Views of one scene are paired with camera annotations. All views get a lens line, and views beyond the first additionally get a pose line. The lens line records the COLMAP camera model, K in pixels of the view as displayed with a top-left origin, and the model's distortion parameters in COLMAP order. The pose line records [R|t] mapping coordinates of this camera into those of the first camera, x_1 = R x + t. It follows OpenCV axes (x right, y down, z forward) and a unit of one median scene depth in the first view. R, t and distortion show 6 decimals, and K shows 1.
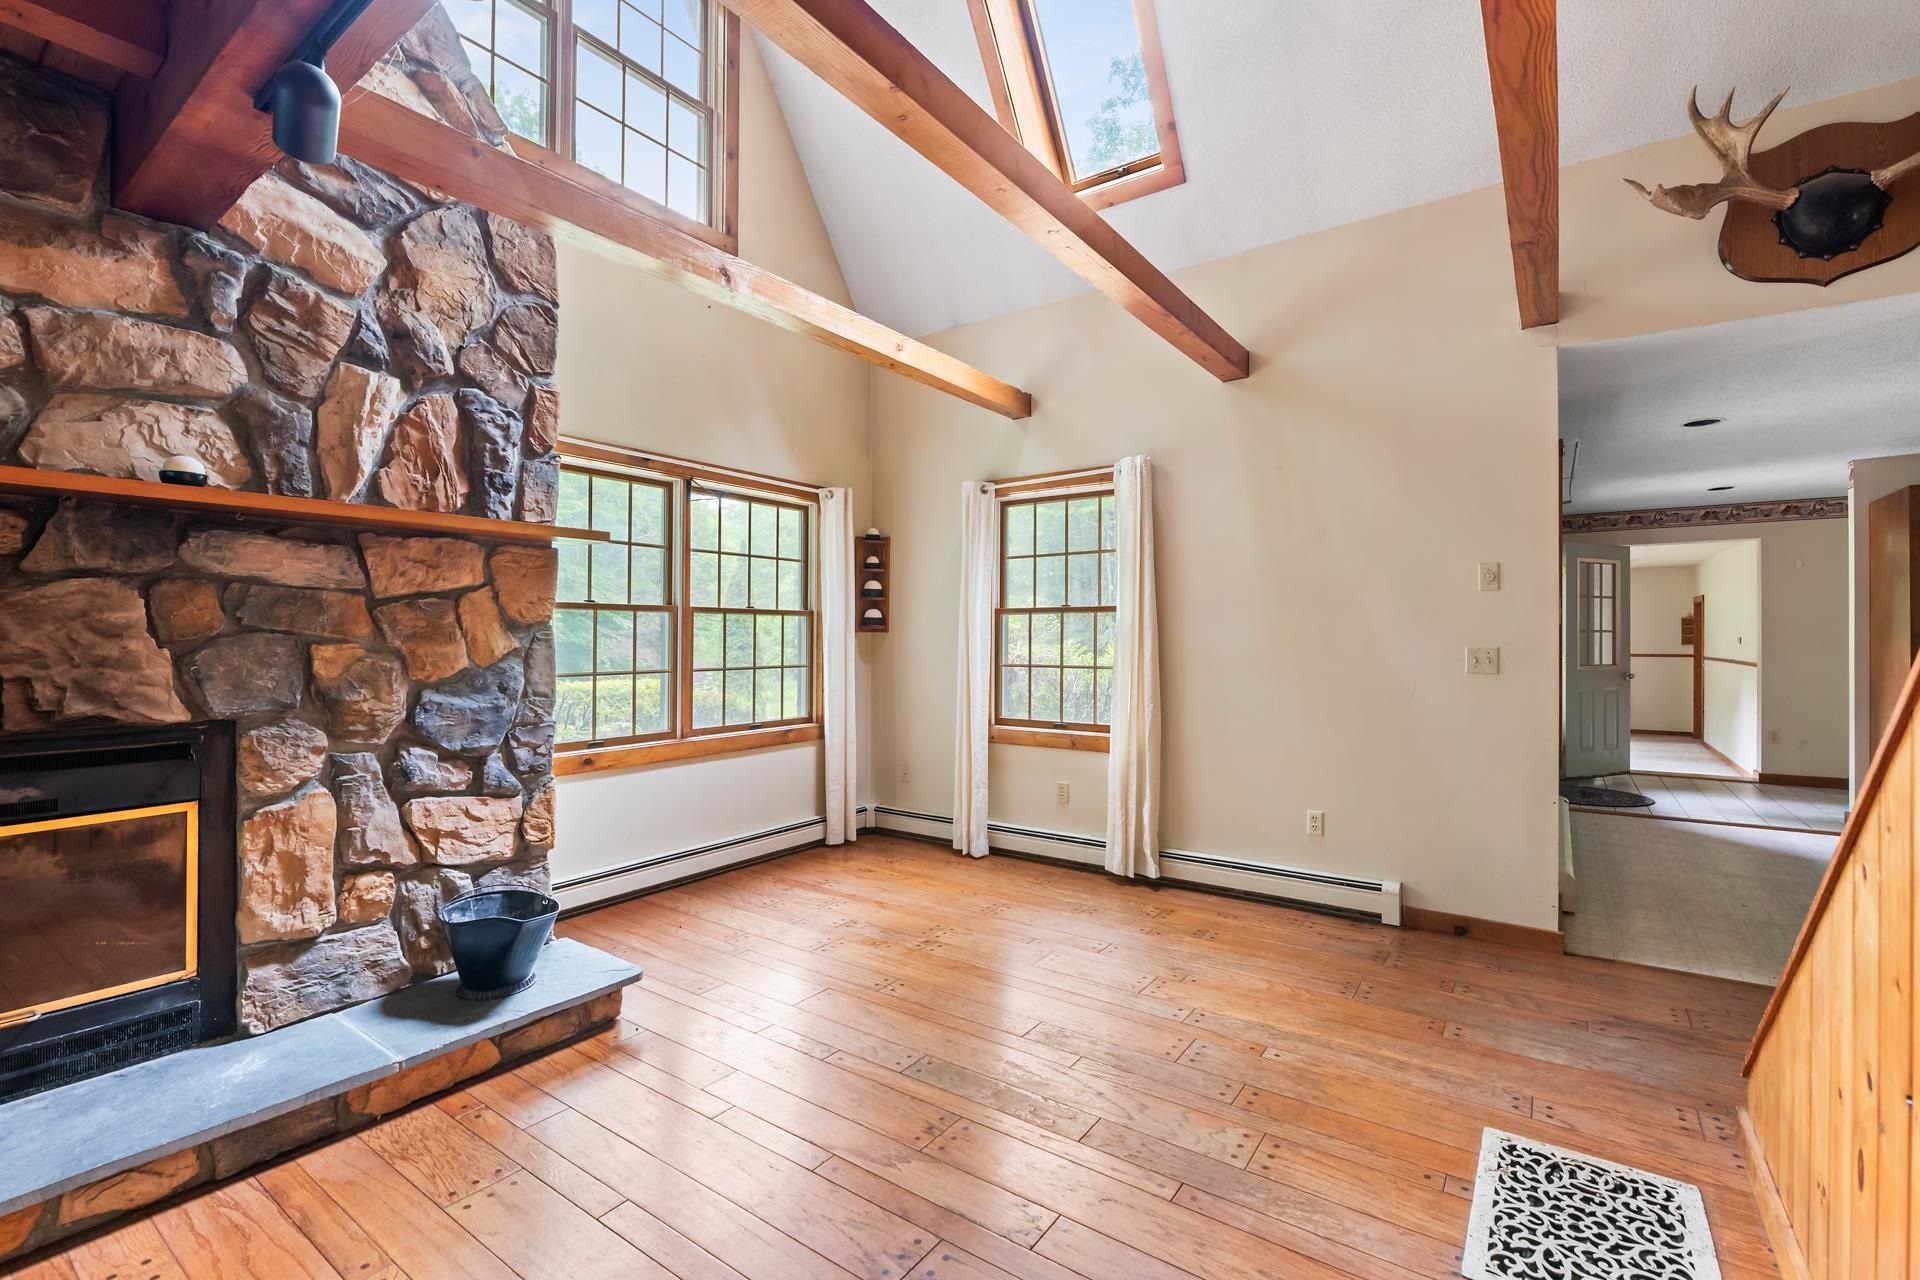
lens RADIAL K [[825.0, 0, 974.4], [0, 825.0, 628.5], [0, 0, 1]] dist [0.003825, -0.006223]
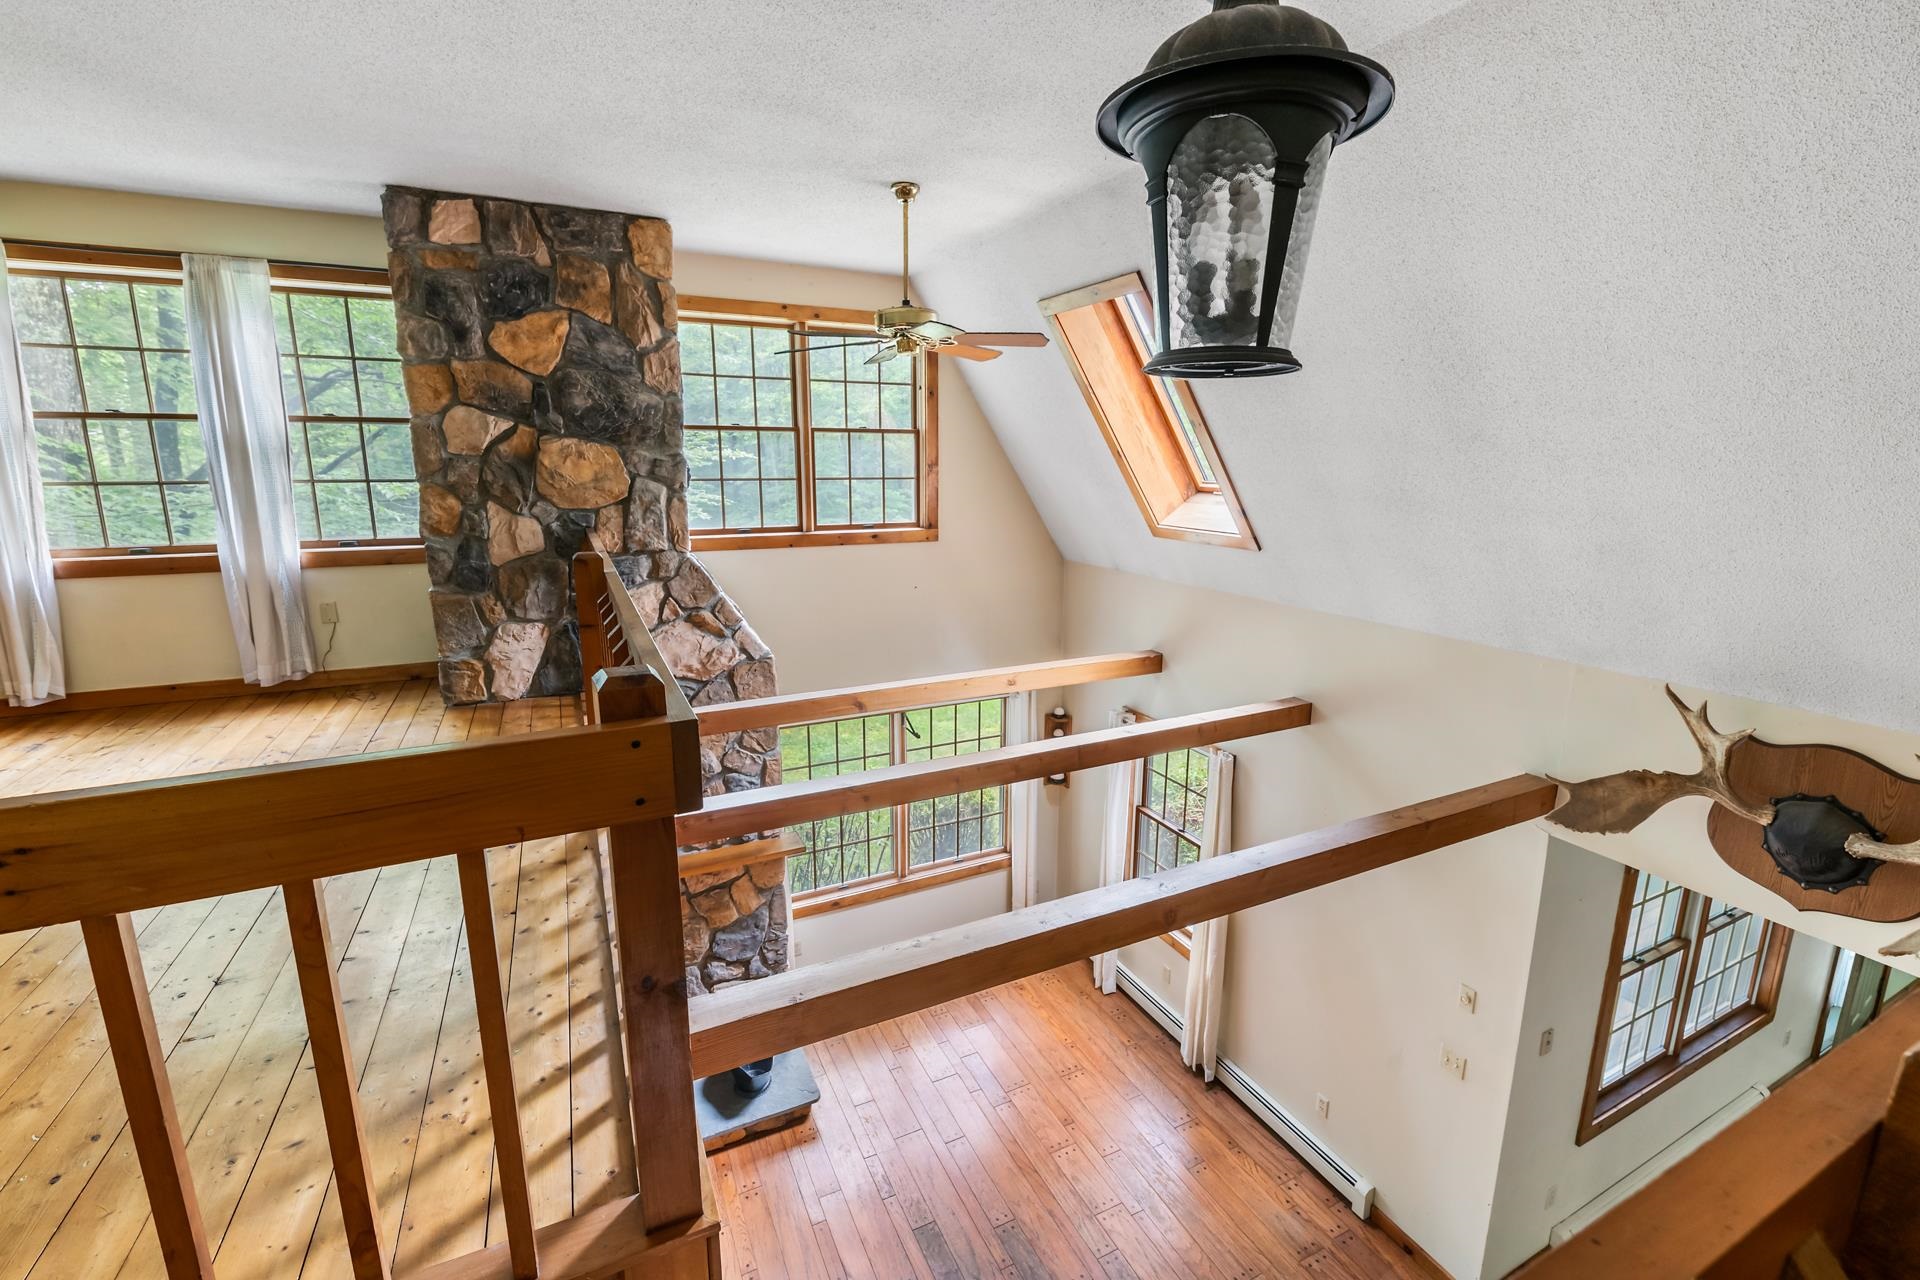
lens RADIAL K [[825.0, 0, 965.5], [0, 825.0, 633.4], [0, 0, 1]] dist [0.003825, -0.006223]
pose [[0.877347, 0.099824, -0.469359, 0.610604], [-0.000663, 0.978374, 0.206842, -0.925611], [0.479856, -0.181161, 0.858440, -0.212352]]
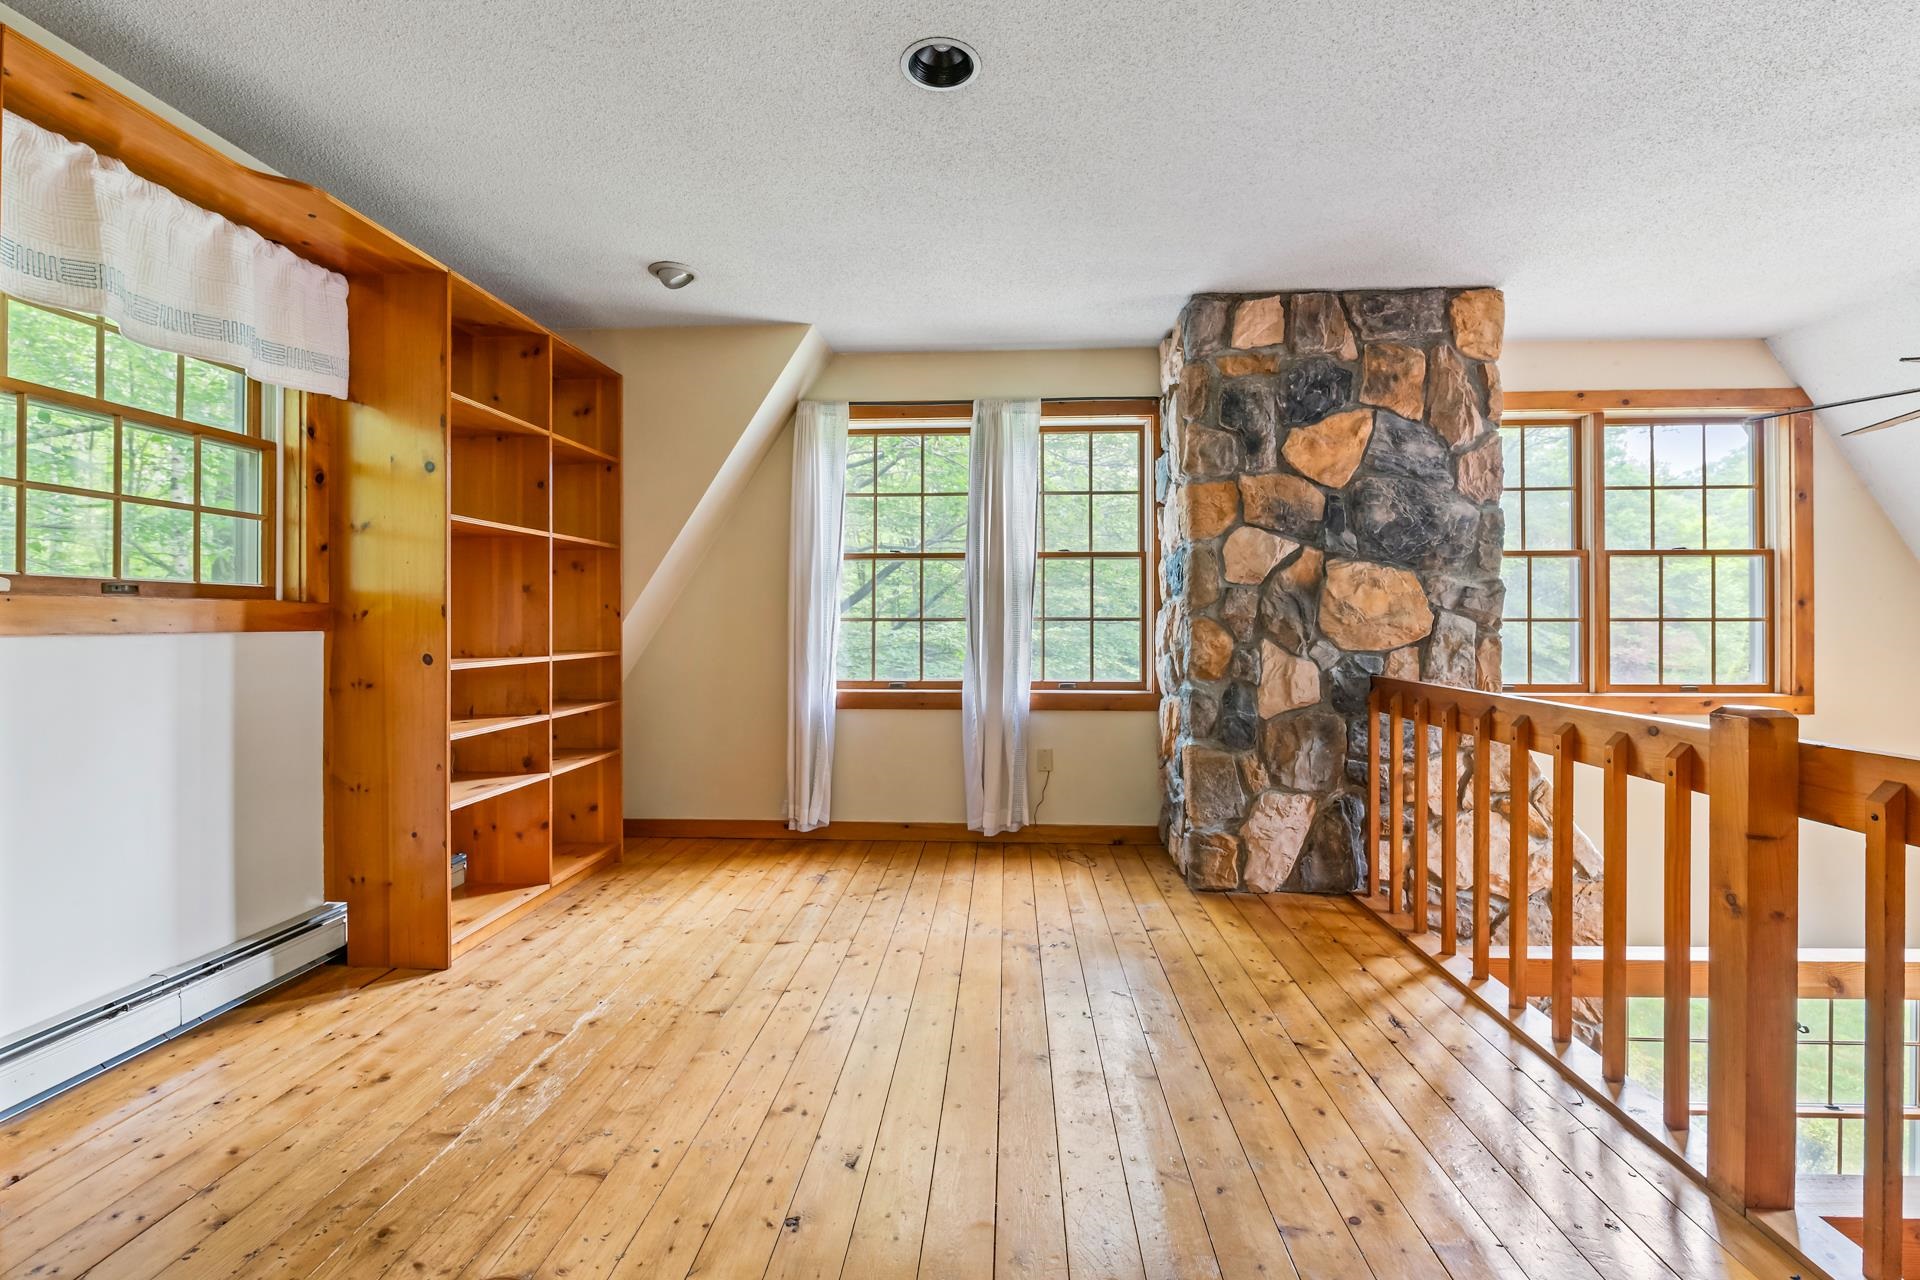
lens RADIAL K [[832.3, 0, 975.1], [0, 832.3, 620.8], [0, 0, 1]] dist [0.003081, 0.000175]
pose [[0.524838, -0.004279, -0.851191, -0.022124], [0.004863, 0.999986, -0.002029, -0.878649], [0.851188, -0.003074, 0.524852, -0.303944]]
